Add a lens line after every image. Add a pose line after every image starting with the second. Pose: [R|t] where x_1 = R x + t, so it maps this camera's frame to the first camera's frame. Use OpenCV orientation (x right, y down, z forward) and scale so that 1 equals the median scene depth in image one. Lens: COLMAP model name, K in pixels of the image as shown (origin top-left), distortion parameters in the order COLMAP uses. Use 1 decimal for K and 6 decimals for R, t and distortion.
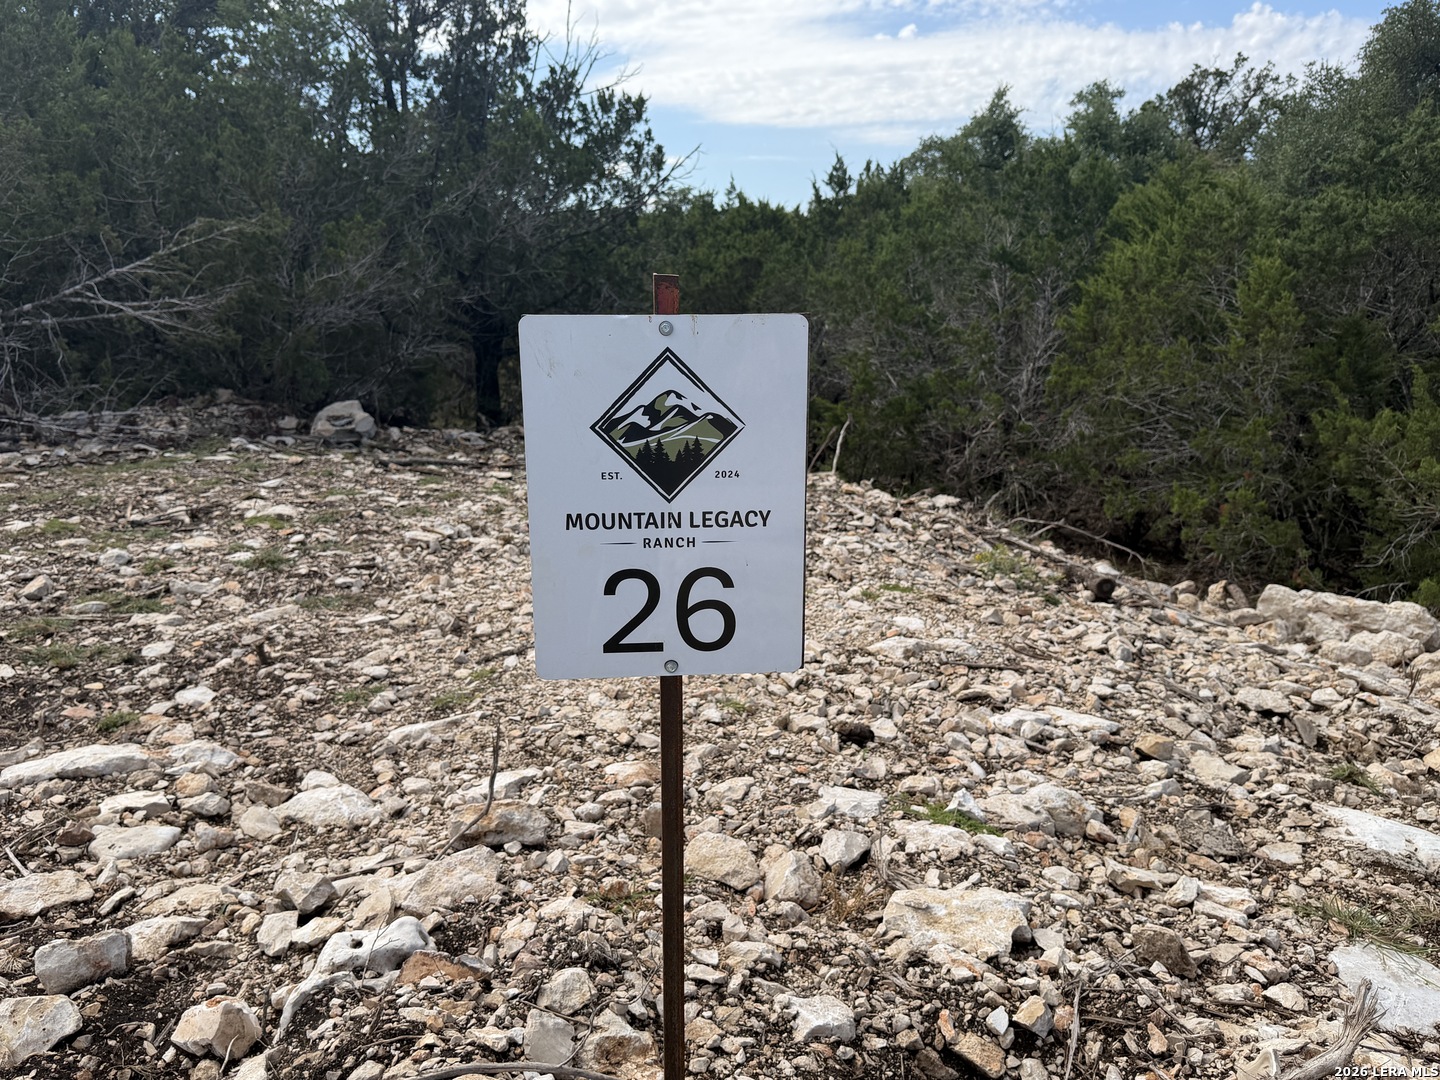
lens RADIAL K [[1137.0, 0, 720.3], [0, 1137.0, 566.7], [0, 0, 1]] dist [0.076427, -0.112283]
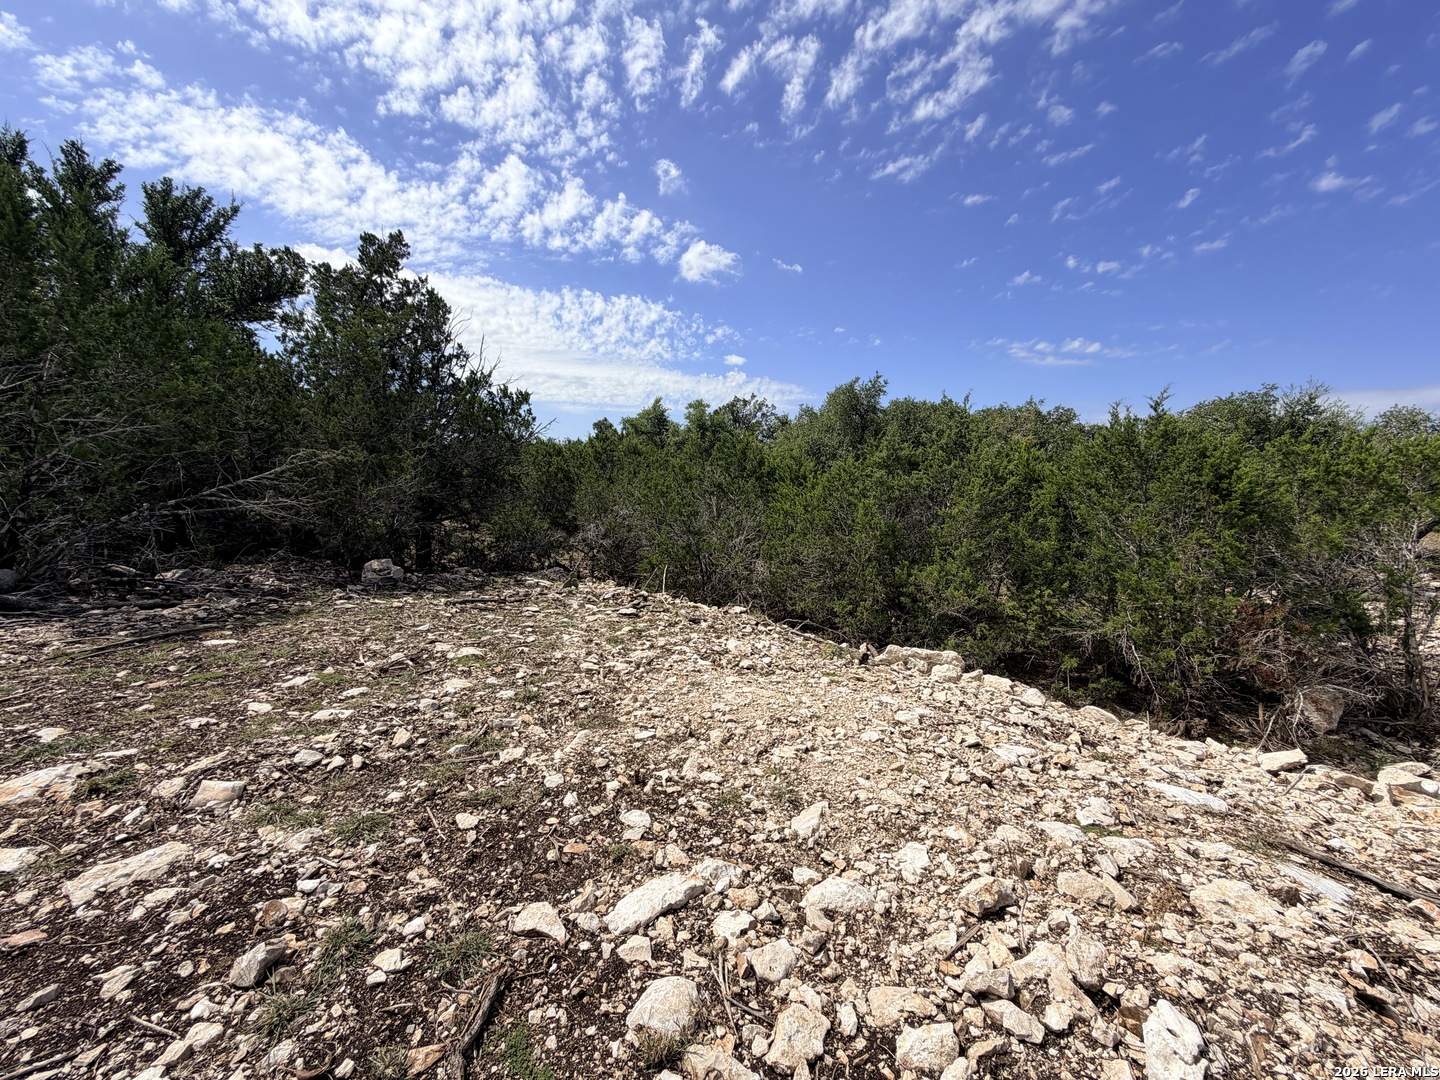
lens RADIAL K [[574.1, 0, 713.0], [0, 574.1, 552.6], [0, 0, 1]] dist [0.004548, -0.000137]
pose [[0.921685, -0.000717, 0.387939, -0.140659], [0.045659, 0.993248, -0.106643, -0.030961], [-0.385243, 0.116004, 0.915495, 0.052252]]
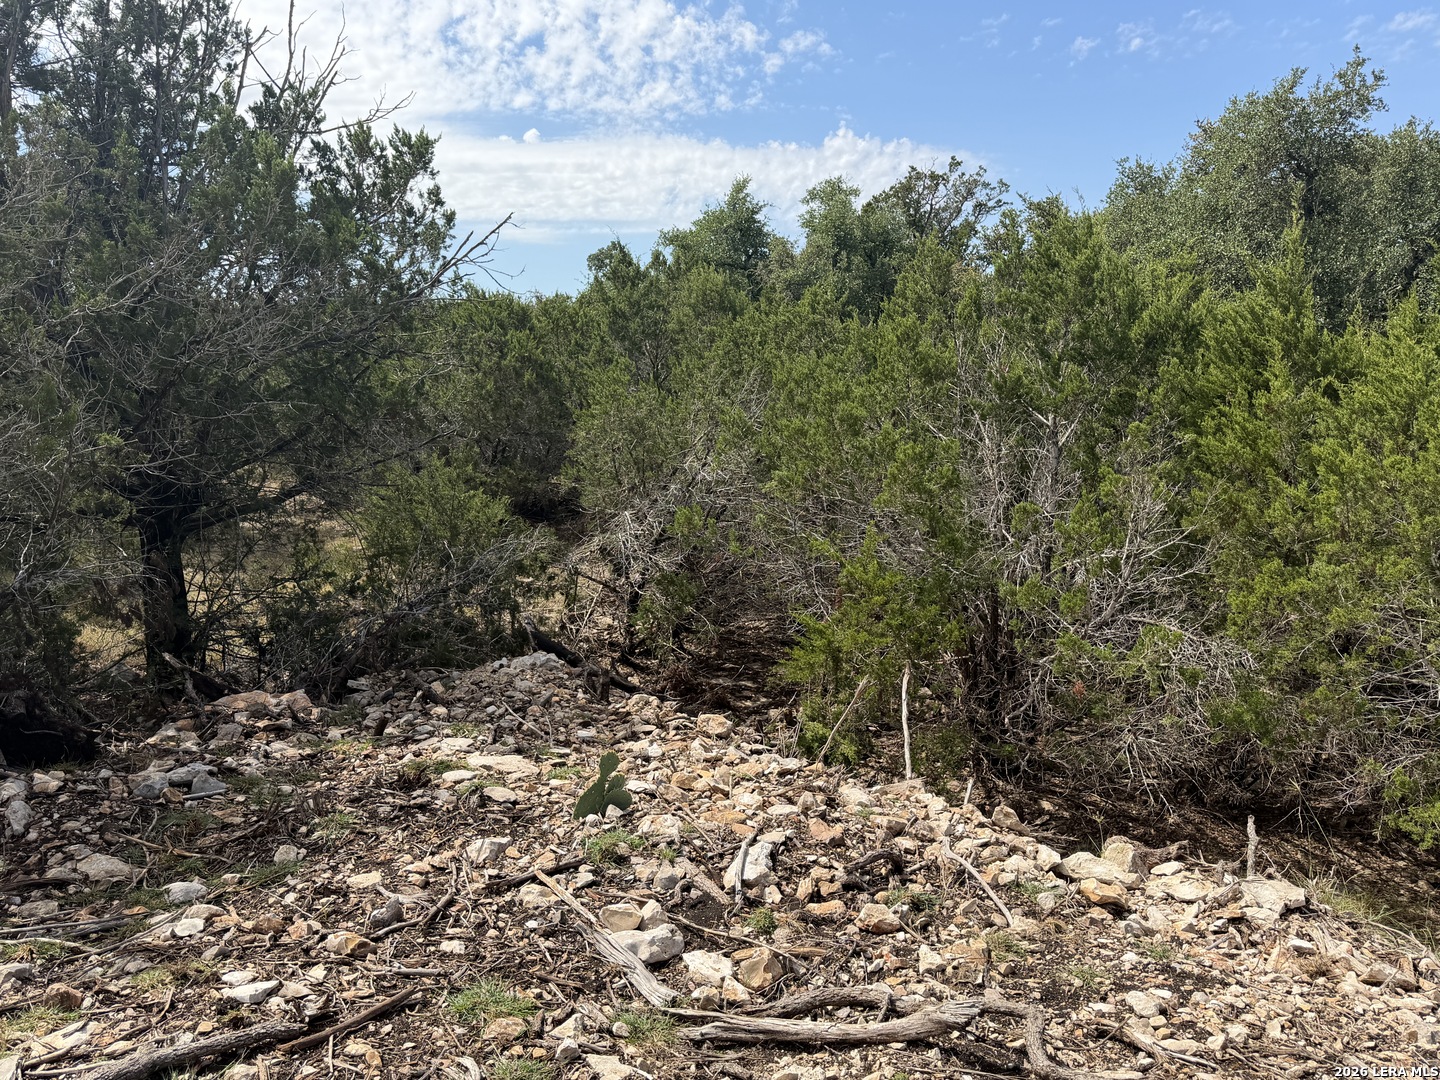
lens RADIAL K [[1137.0, 0, 720.3], [0, 1137.0, 566.7], [0, 0, 1]] dist [0.076427, -0.112283]
pose [[0.953798, -0.052832, 0.295766, -0.105200], [0.075224, 0.995056, -0.064841, -0.107343], [-0.290878, 0.084094, 0.953057, 0.333170]]
